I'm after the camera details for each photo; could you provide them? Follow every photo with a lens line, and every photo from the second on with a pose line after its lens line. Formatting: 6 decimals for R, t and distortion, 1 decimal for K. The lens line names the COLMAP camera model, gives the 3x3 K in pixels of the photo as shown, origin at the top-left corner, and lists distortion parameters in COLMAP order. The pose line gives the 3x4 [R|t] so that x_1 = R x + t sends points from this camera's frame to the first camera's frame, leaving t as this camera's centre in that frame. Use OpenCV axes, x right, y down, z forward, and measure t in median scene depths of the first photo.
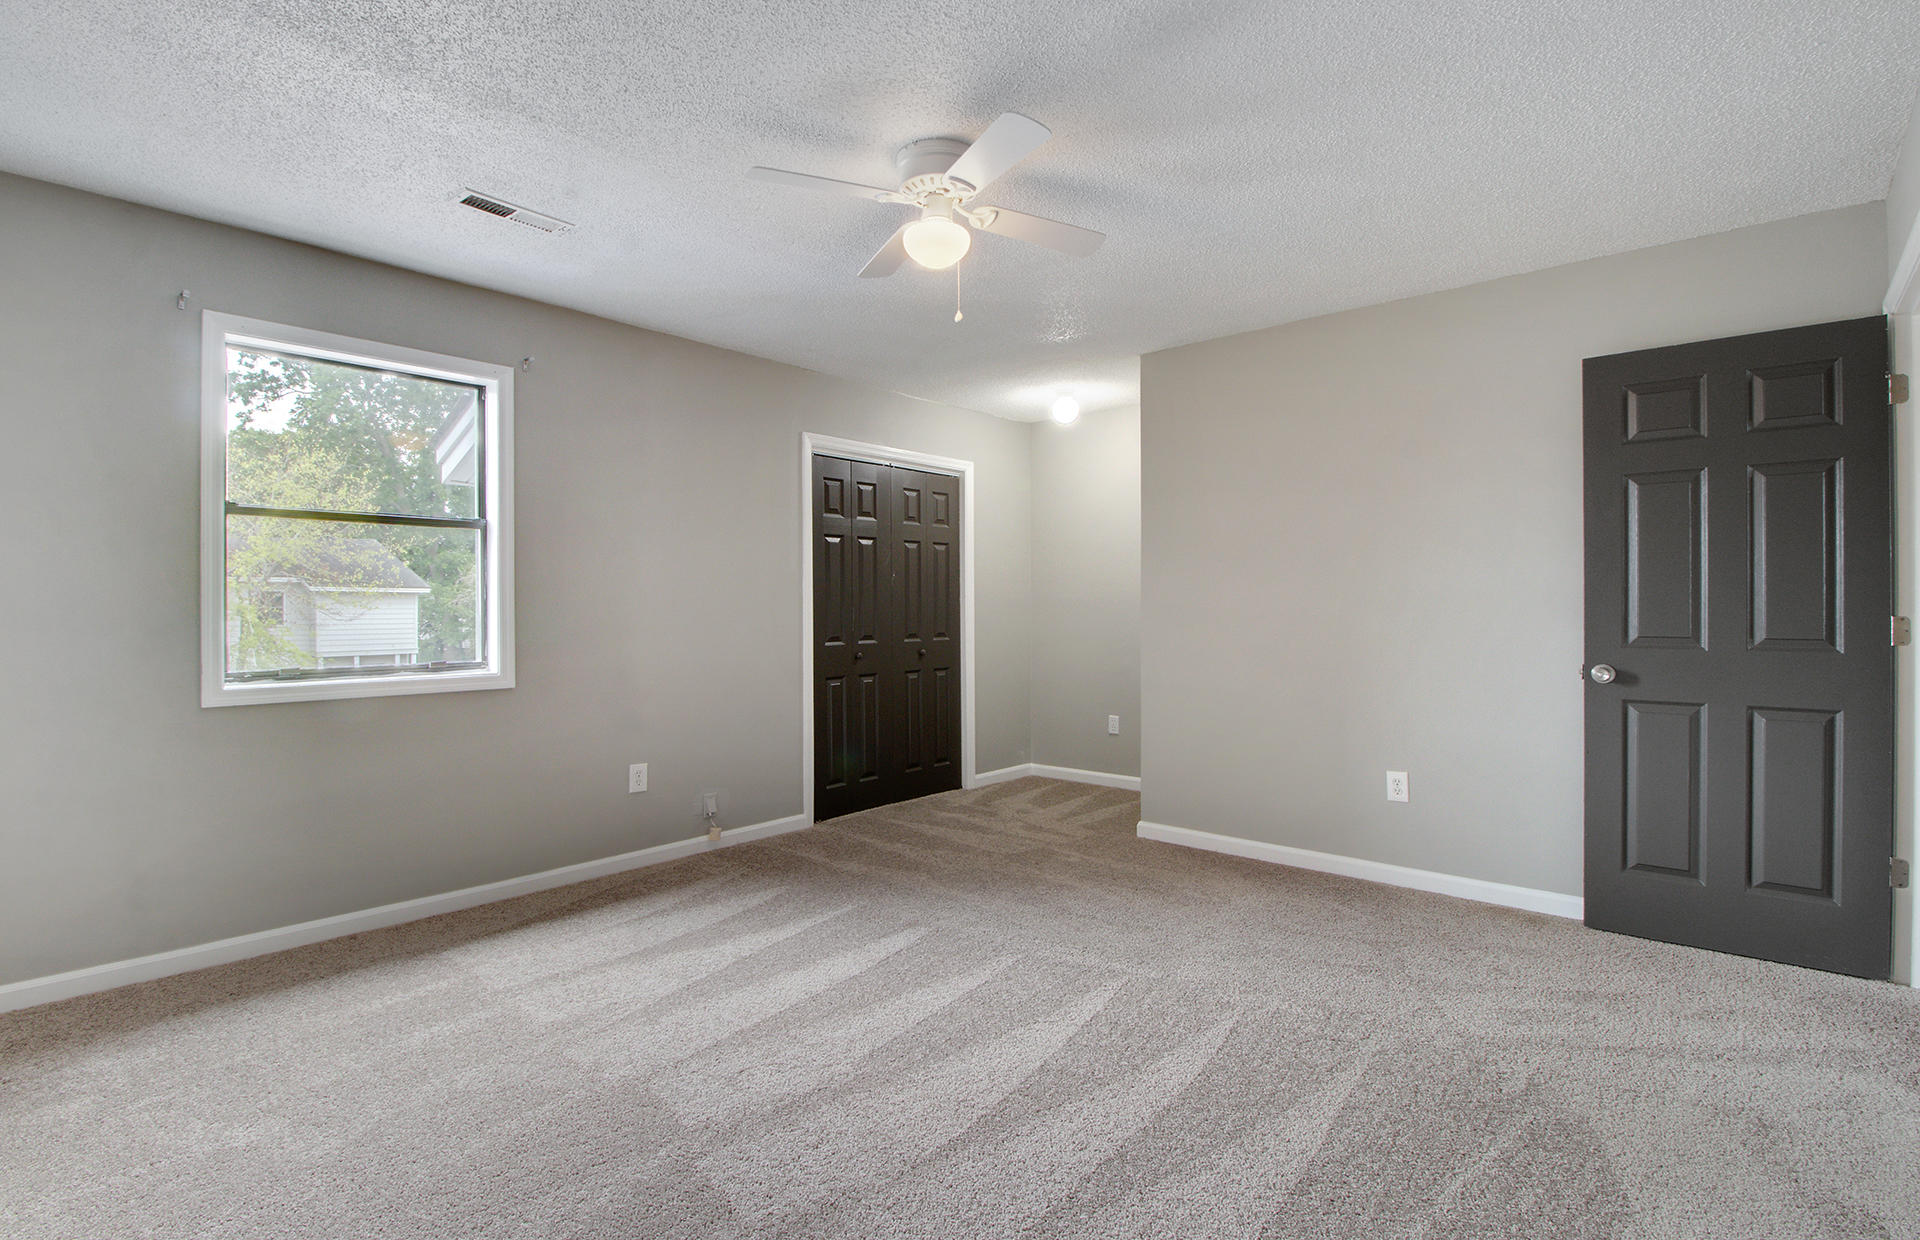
lens RADIAL K [[910.4, 0, 967.5], [0, 910.4, 608.3], [0, 0, 1]] dist [0.000417, -0.000221]
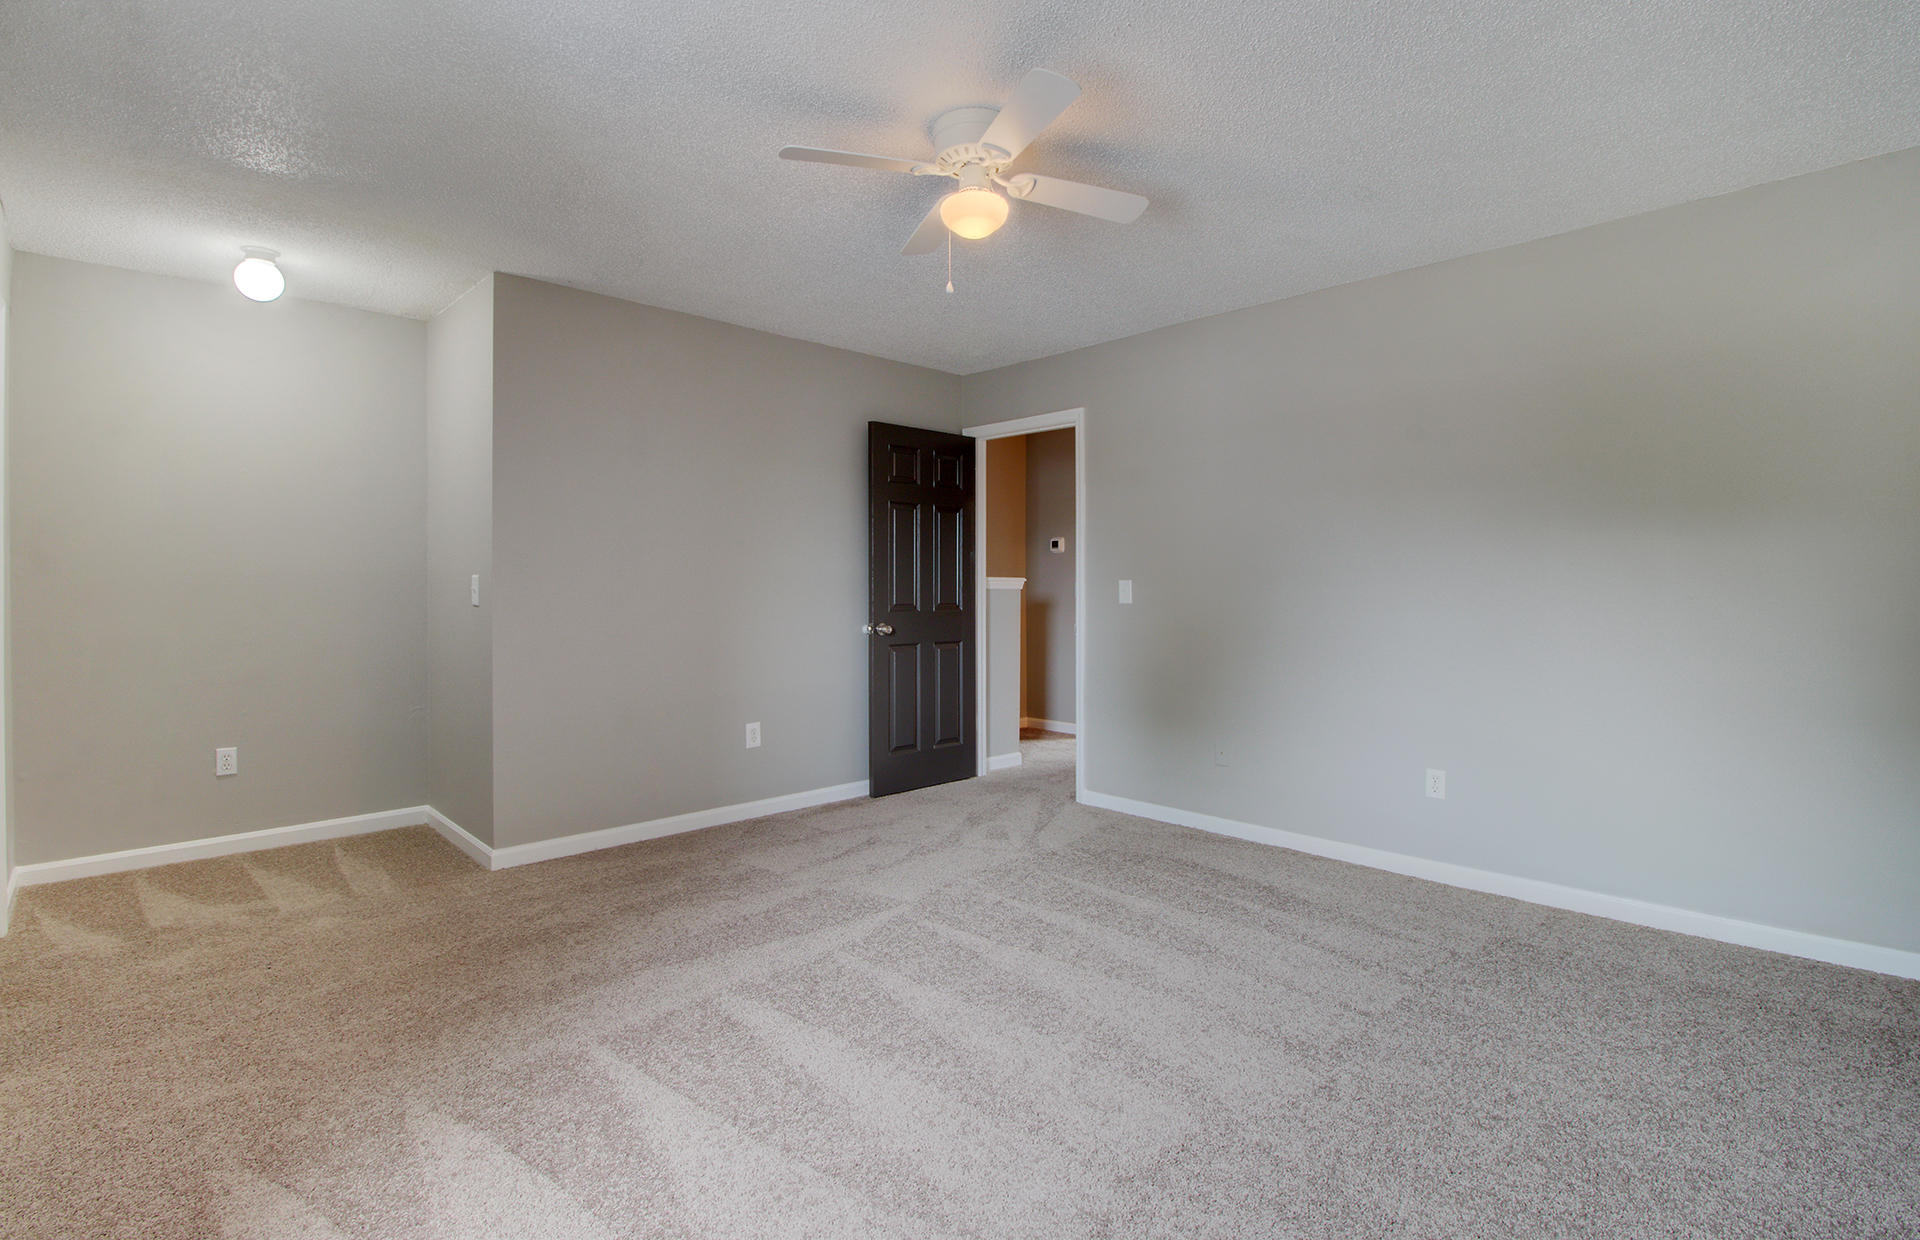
lens RADIAL K [[891.4, 0, 962.5], [0, 891.4, 587.7], [0, 0, 1]] dist [0.001565, -0.000538]
pose [[0.093873, 0.000538, 0.995584, -0.759721], [0.000546, 1.000000, -0.000592, 0.003449], [-0.995584, 0.000600, 0.093873, 0.702508]]
